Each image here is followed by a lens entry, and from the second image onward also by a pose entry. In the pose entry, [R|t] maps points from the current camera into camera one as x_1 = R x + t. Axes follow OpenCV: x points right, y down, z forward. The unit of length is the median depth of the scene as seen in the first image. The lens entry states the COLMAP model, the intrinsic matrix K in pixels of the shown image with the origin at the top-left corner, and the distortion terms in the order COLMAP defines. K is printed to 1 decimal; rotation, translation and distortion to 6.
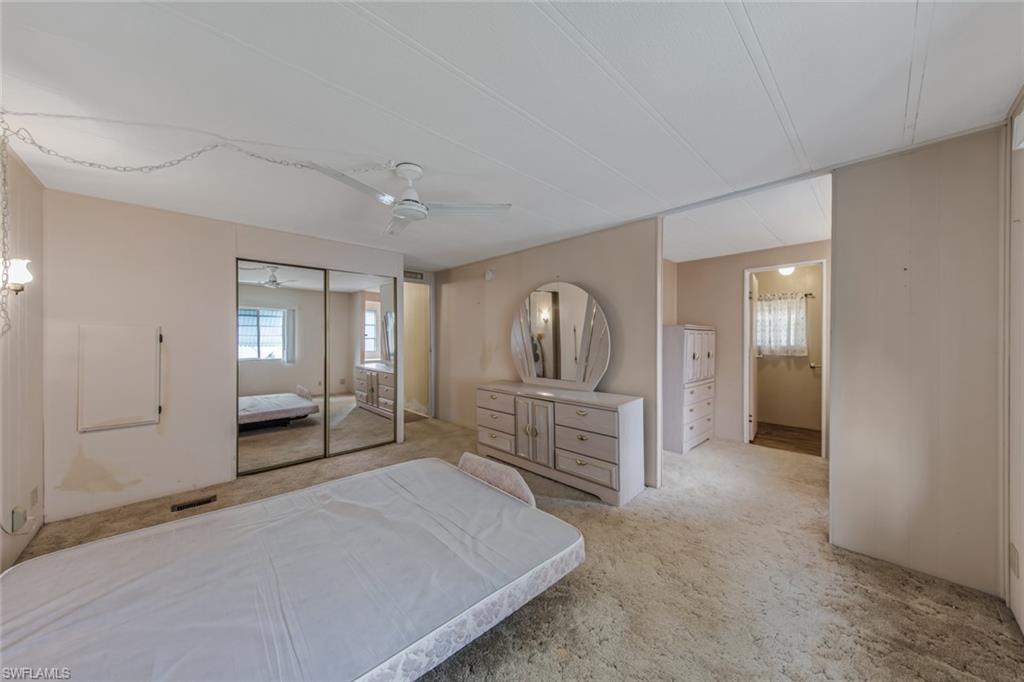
lens RADIAL K [[356.8, 0, 509.1], [0, 356.8, 340.5], [0, 0, 1]] dist [0.000874, 0.000063]
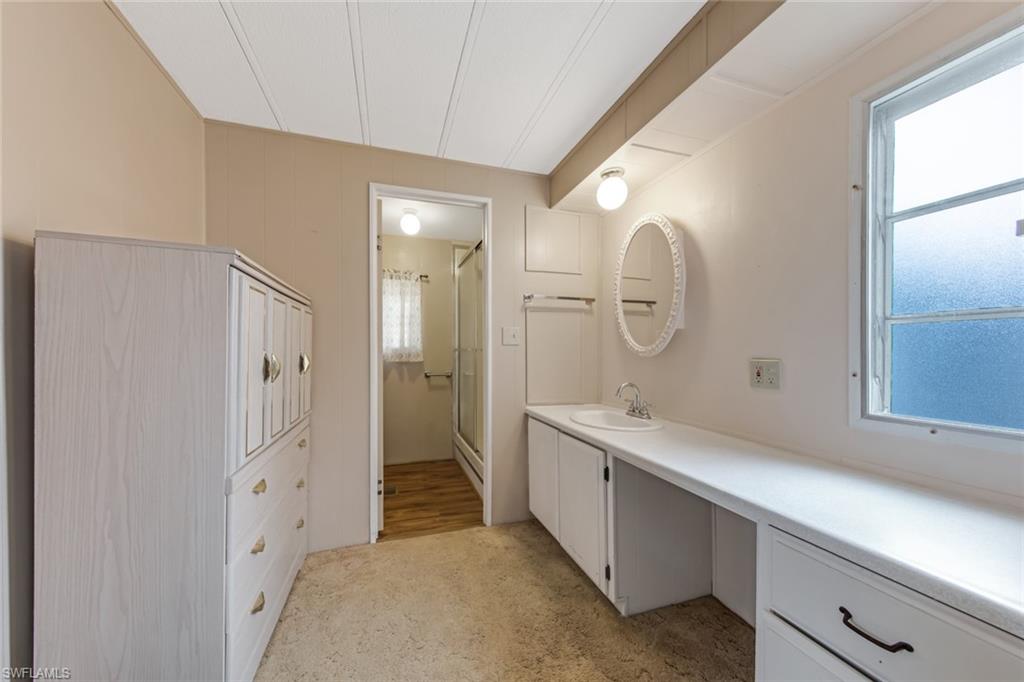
lens RADIAL K [[375.1, 0, 512.2], [0, 375.1, 350.6], [0, 0, 1]] dist [0.000264, 0.000008]
pose [[0.456562, -0.003543, 0.889685, 0.291439], [0.005639, 0.999984, 0.001088, 0.026013], [-0.889674, 0.004520, 0.456574, 0.592341]]
